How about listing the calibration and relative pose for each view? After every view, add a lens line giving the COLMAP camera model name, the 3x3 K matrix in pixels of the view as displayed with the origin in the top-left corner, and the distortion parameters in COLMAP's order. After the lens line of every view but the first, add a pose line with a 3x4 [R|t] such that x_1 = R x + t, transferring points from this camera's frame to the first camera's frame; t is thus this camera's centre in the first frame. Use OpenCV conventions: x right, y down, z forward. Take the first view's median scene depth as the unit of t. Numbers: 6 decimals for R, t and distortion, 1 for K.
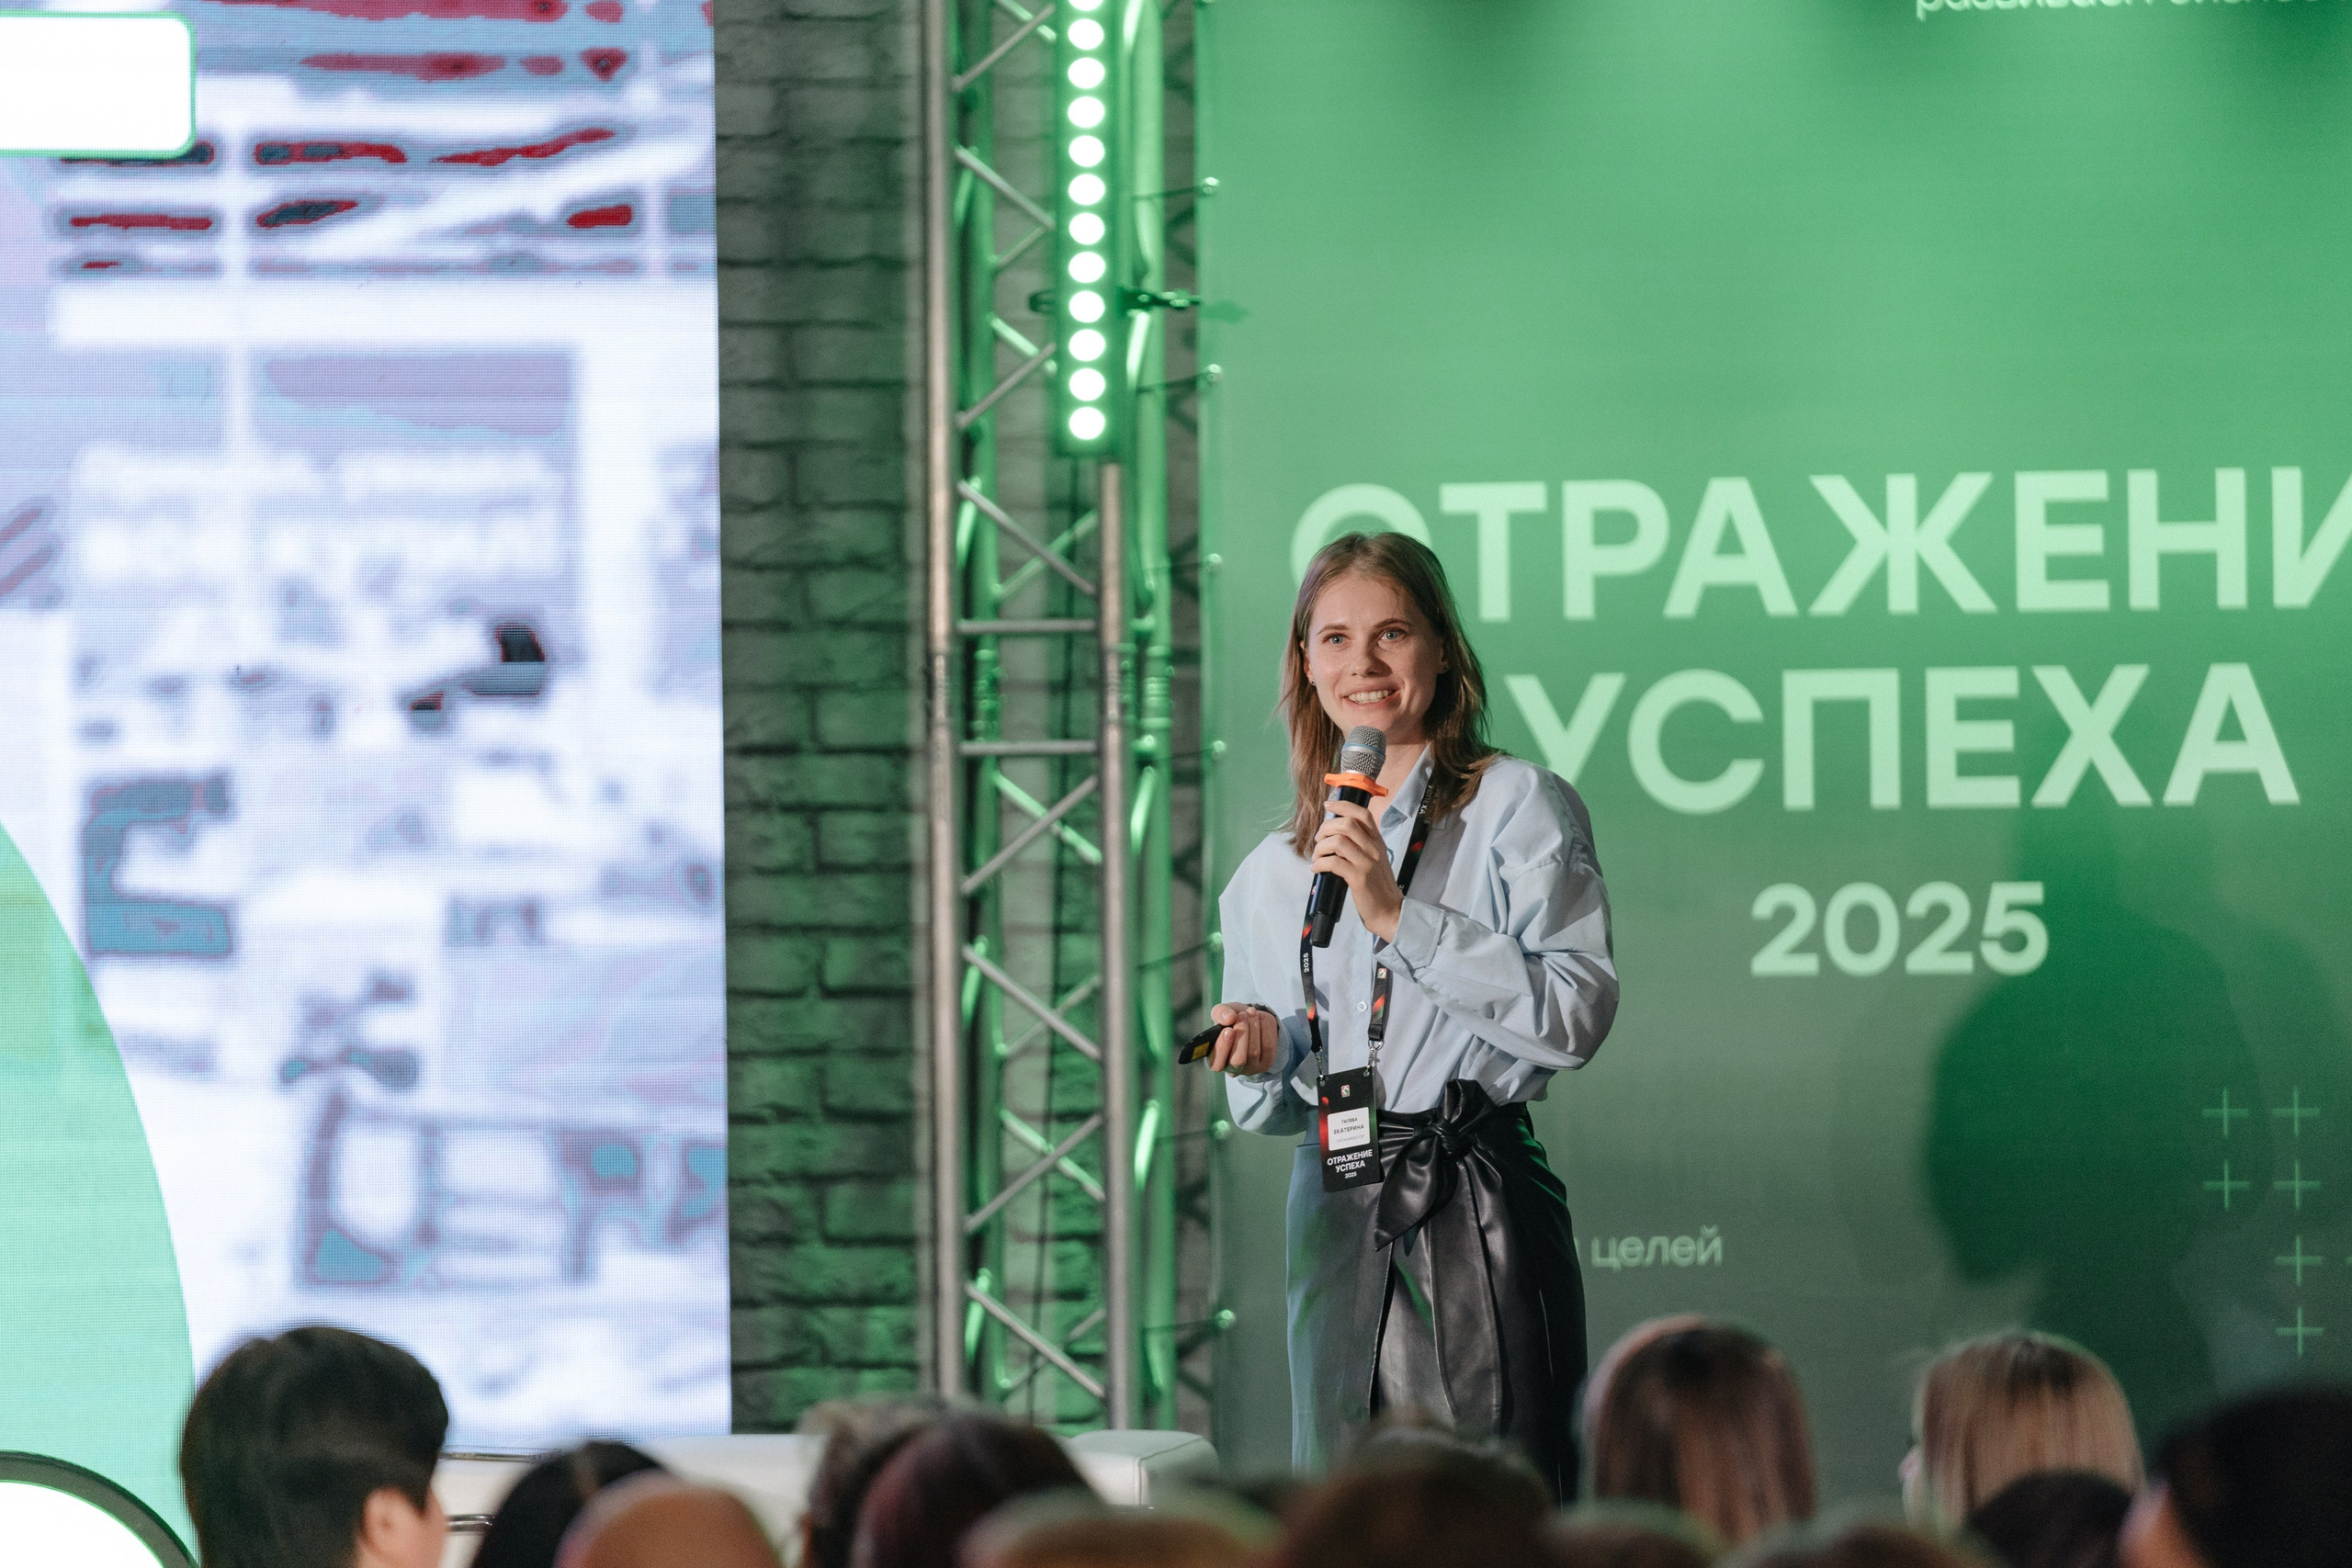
lens RADIAL K [[13592.0, 0, 1176.0], [0, 13592.0, 784.0], [0, 0, 1]] dist [0.647528, -9.792776]
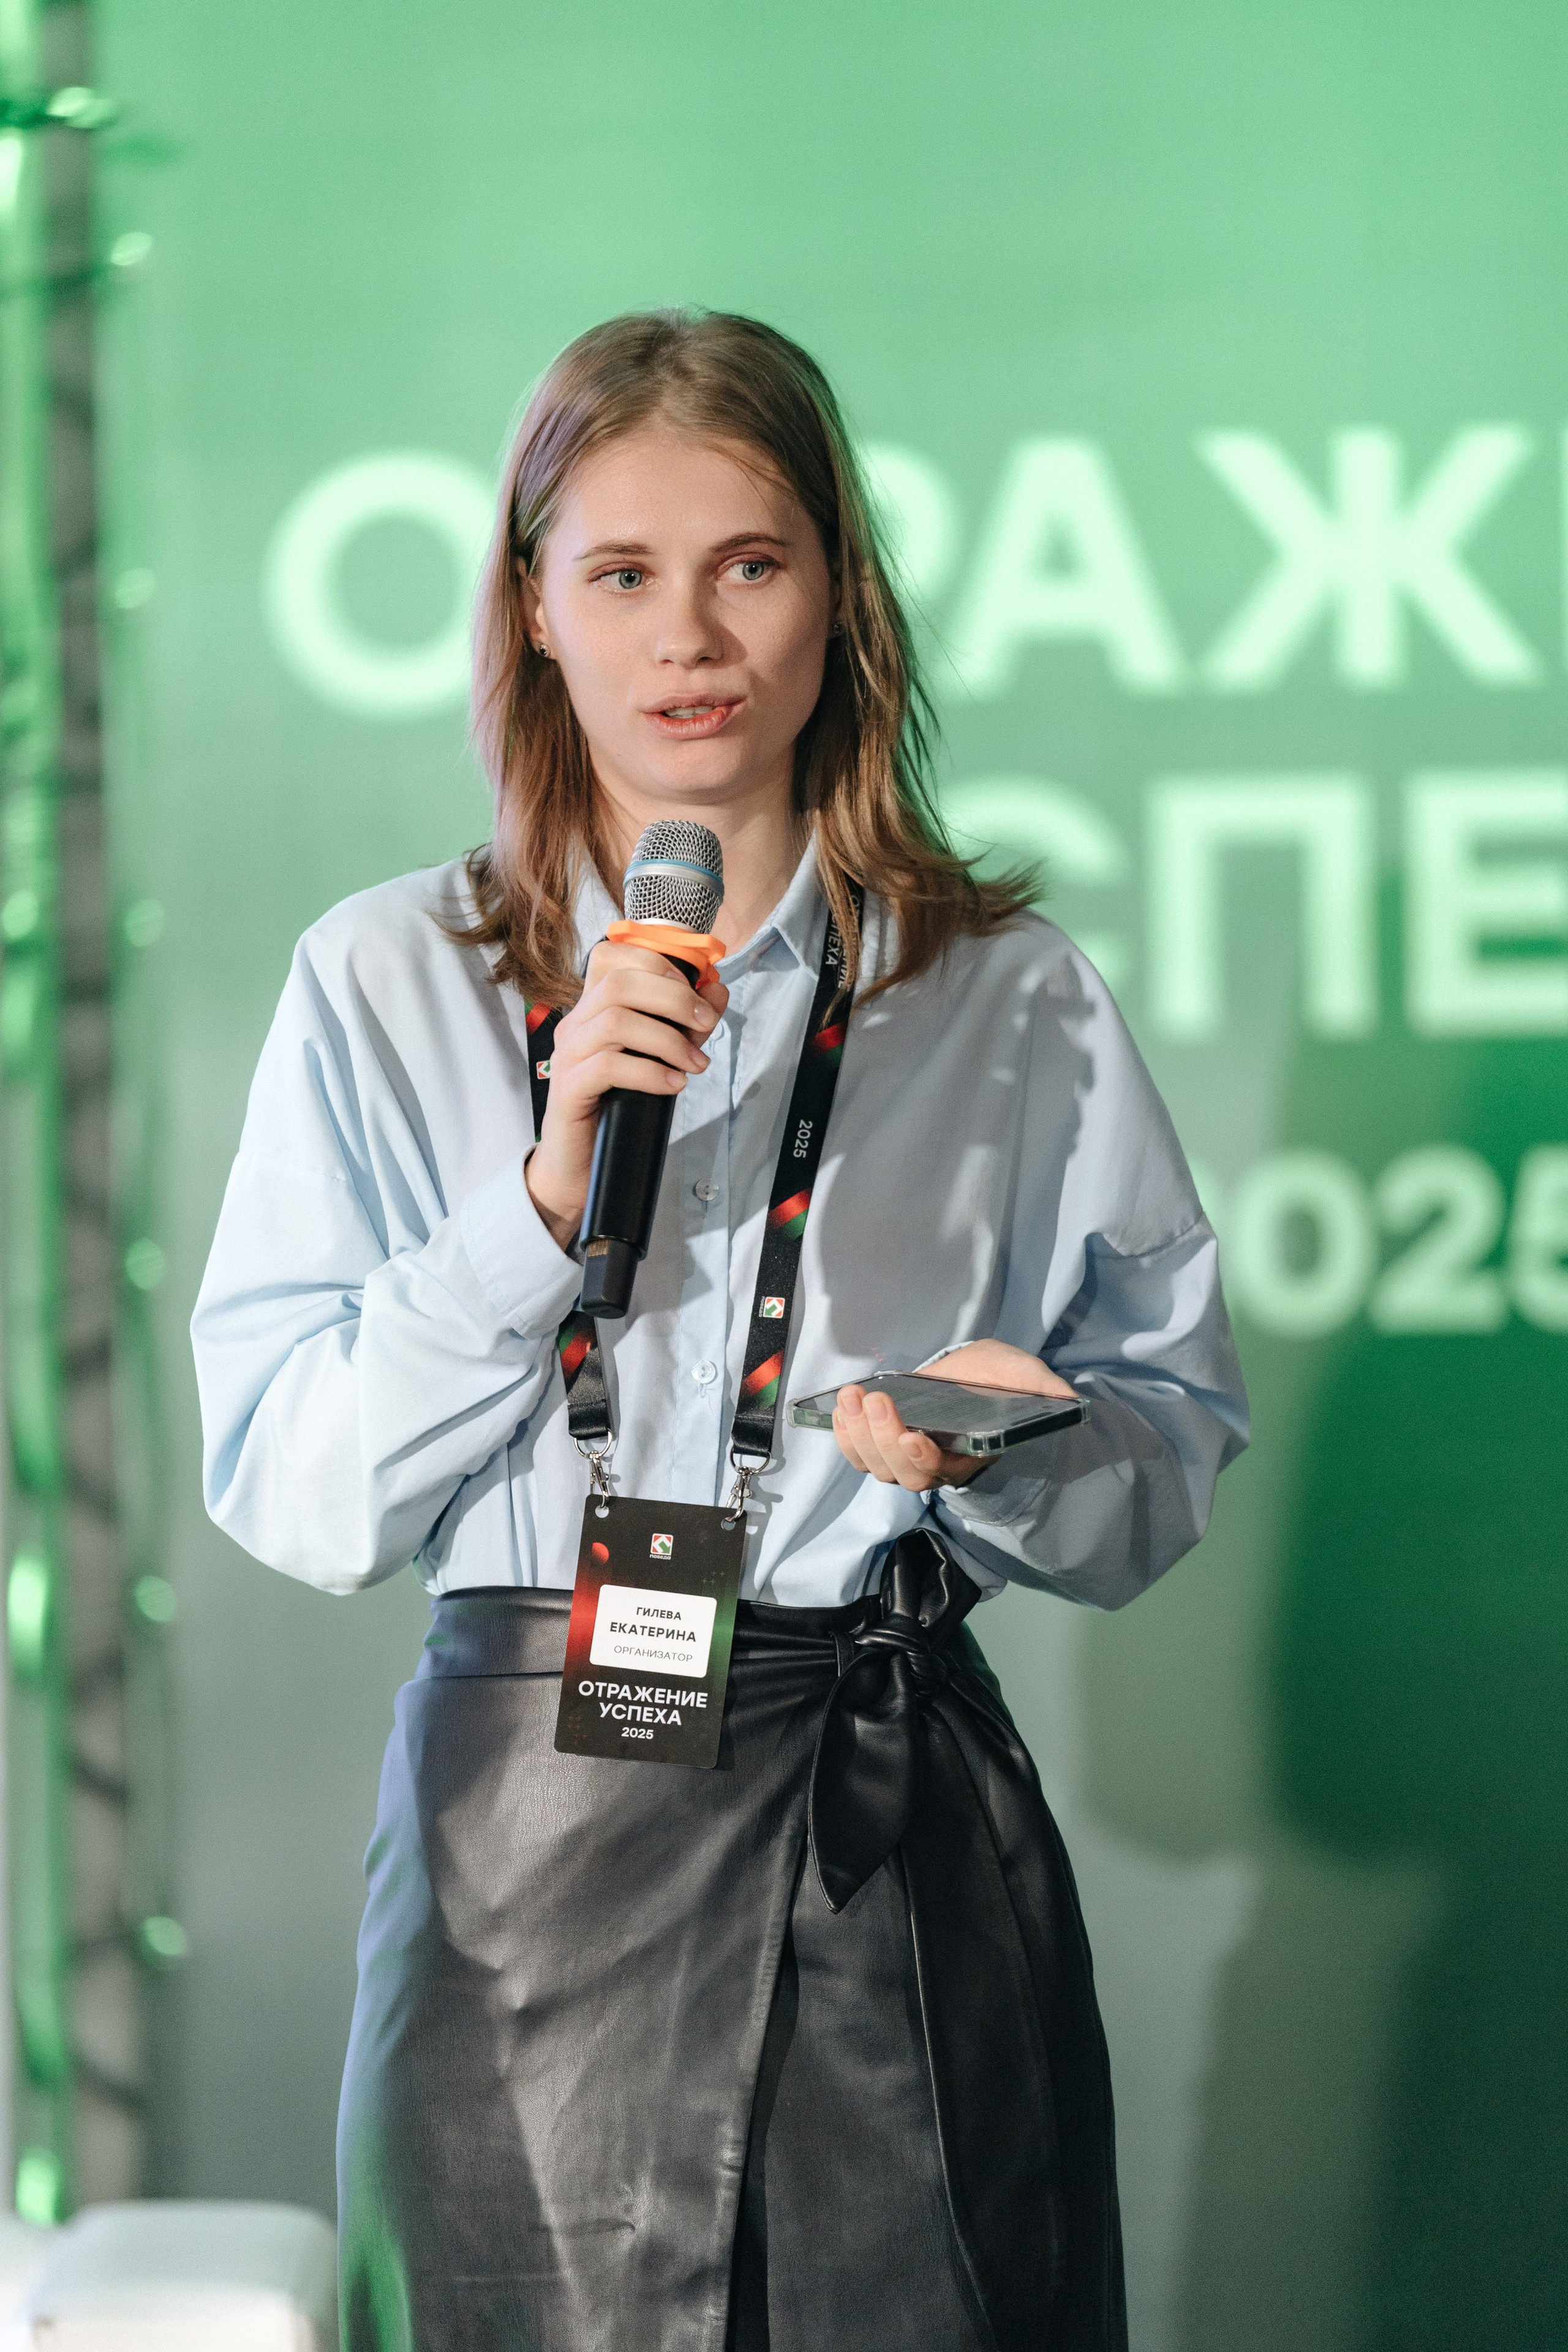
lens RADIAL K [[13593.3, 0, 784.0], [0, 13593.3, 1176.0], [0, 0, 1]] dist [0.647528, -9.792776]
pose [[0.997426, -0.001129, 0.071700, -0.011262], [0.001190, 0.999999, -0.000808, 0.008399], [-0.071699, 0.000891, 0.997426, 0.441173]]
